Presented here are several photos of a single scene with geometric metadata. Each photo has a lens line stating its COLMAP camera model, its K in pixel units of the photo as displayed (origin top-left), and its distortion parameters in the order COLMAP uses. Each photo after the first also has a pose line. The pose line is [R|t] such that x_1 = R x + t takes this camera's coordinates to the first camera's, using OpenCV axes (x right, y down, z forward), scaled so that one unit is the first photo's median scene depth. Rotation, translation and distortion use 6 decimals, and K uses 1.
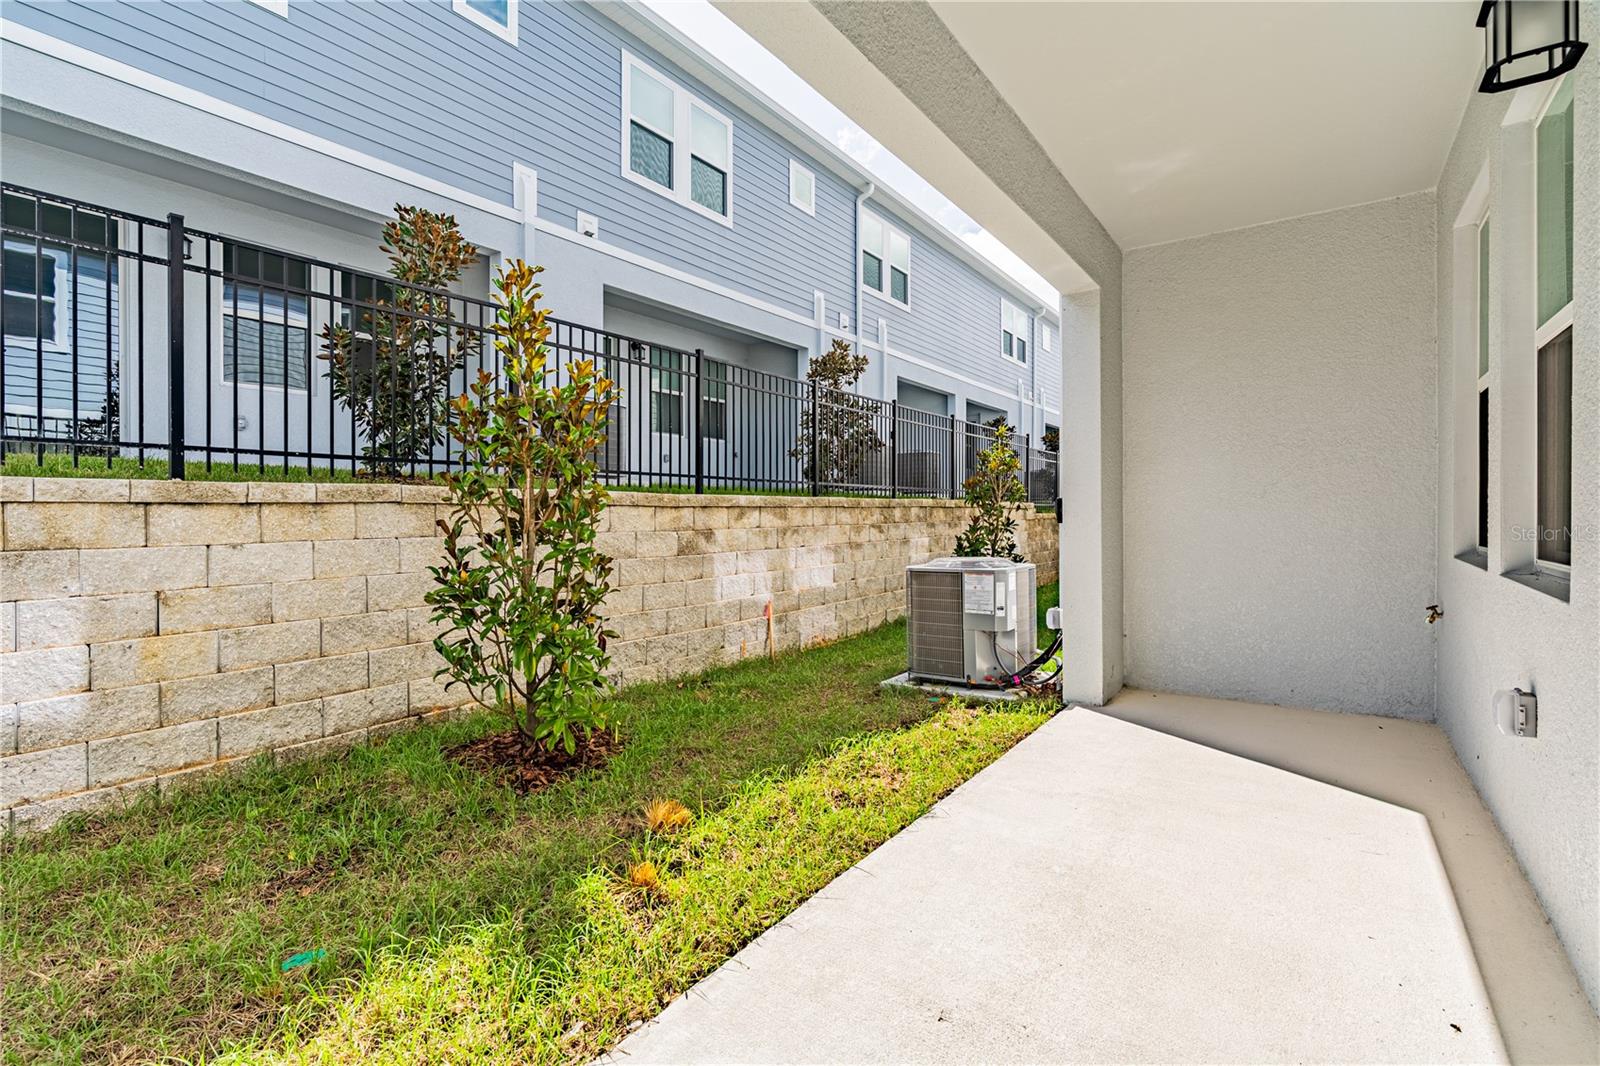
lens RADIAL K [[726.4, 0, 801.4], [0, 726.4, 523.0], [0, 0, 1]] dist [0.013623, 0.000806]
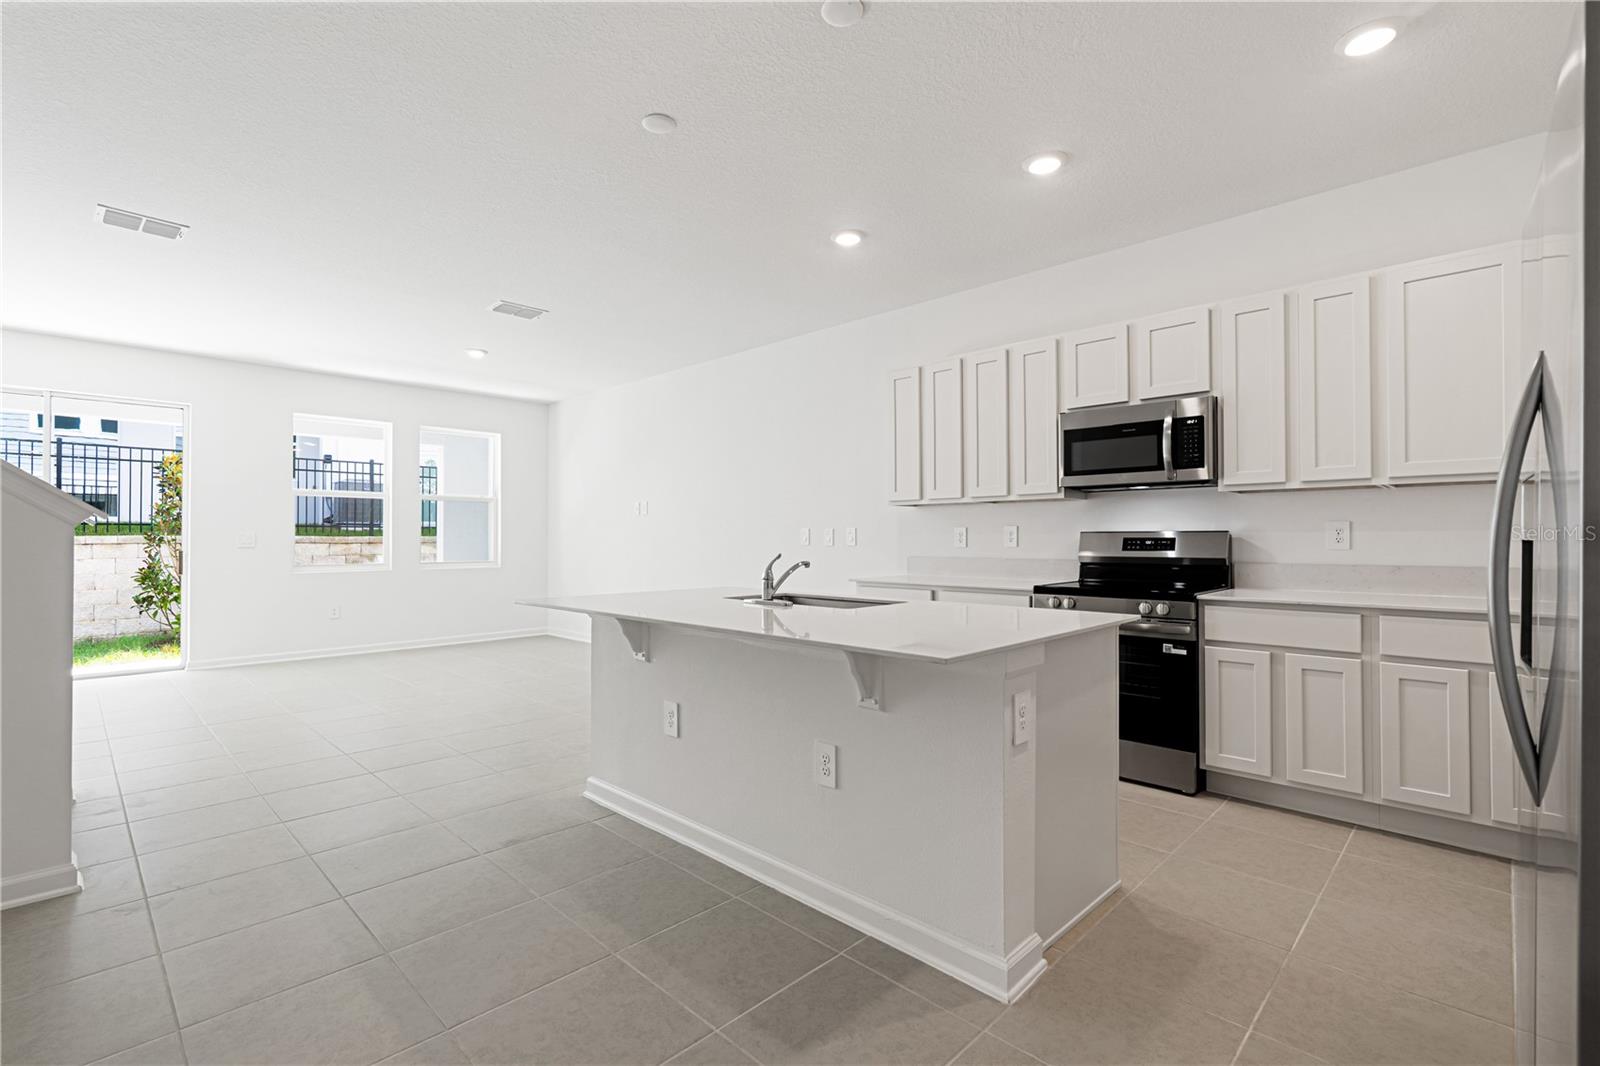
lens RADIAL K [[726.4, 0, 788.5], [0, 726.4, 536.7], [0, 0, 1]] dist [0.013623, 0.000806]
pose [[0.988976, -0.000426, -0.148076, 2.048153], [-0.002627, 0.999788, -0.020427, -0.004206], [0.148053, 0.020590, 0.988765, -1.194074]]
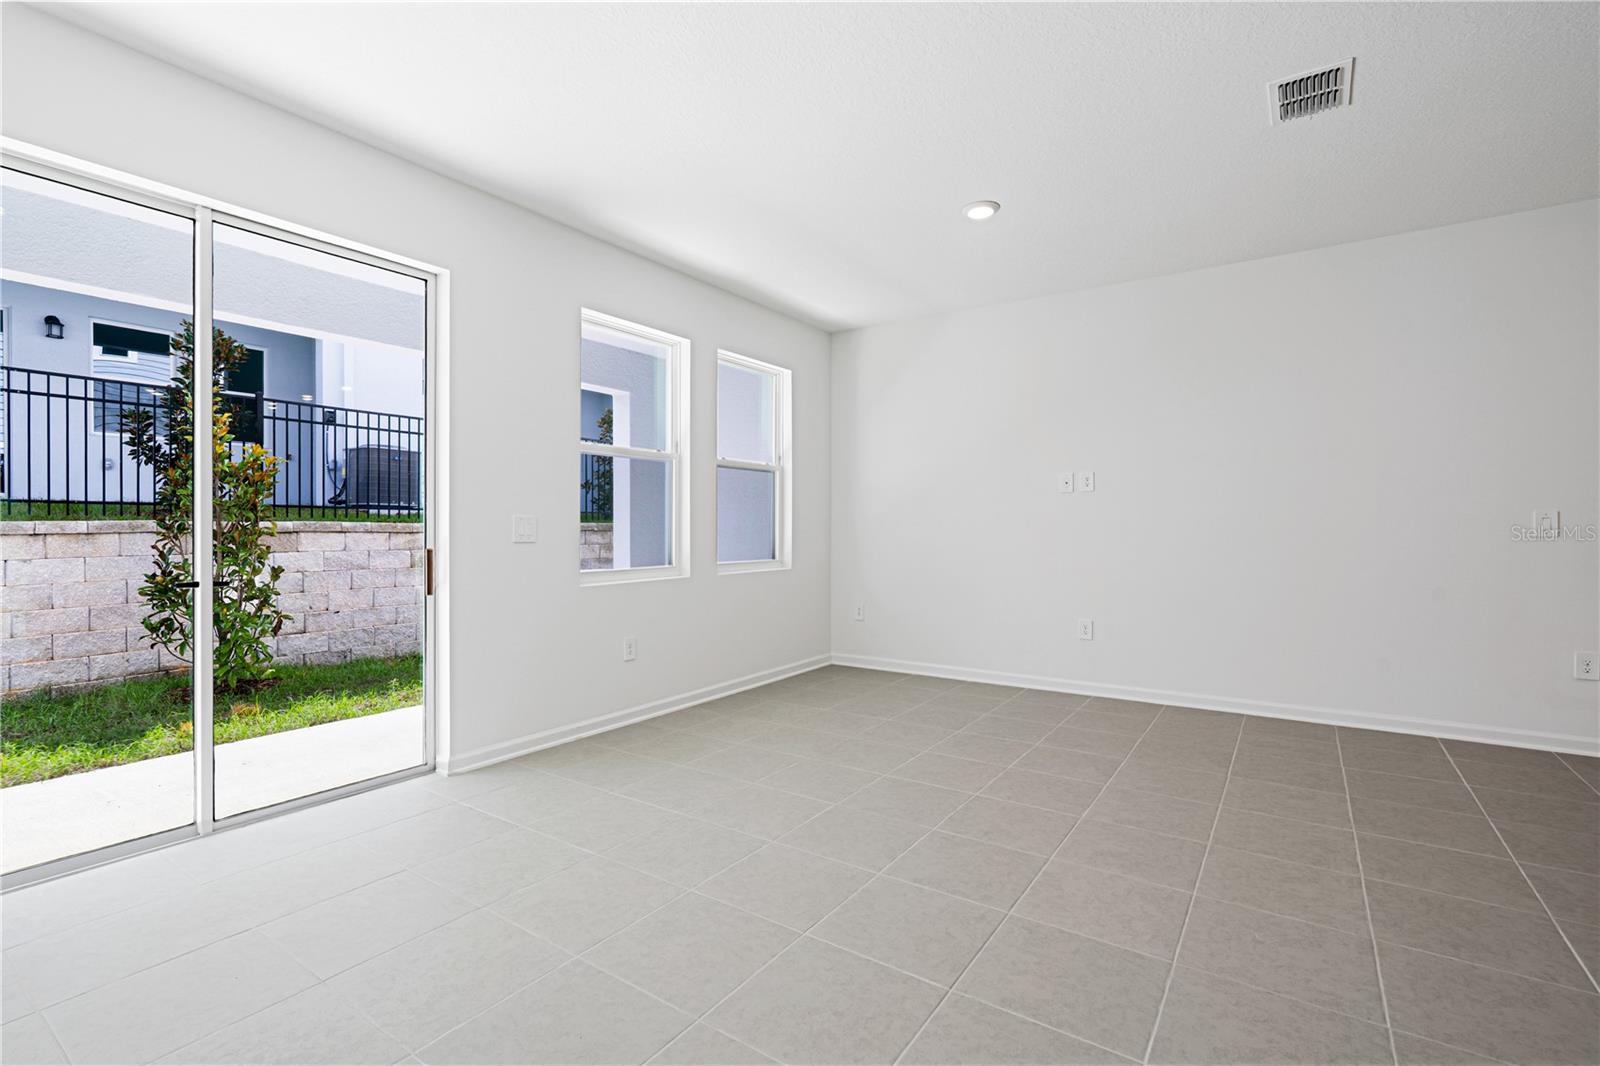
lens RADIAL K [[726.4, 0, 799.9], [0, 726.4, 540.9], [0, 0, 1]] dist [0.013623, 0.000806]
pose [[0.999792, 0.000427, 0.020381, 0.858907], [-0.000521, 0.999989, 0.004582, -0.019965], [-0.020379, -0.004592, 0.999782, -0.631072]]
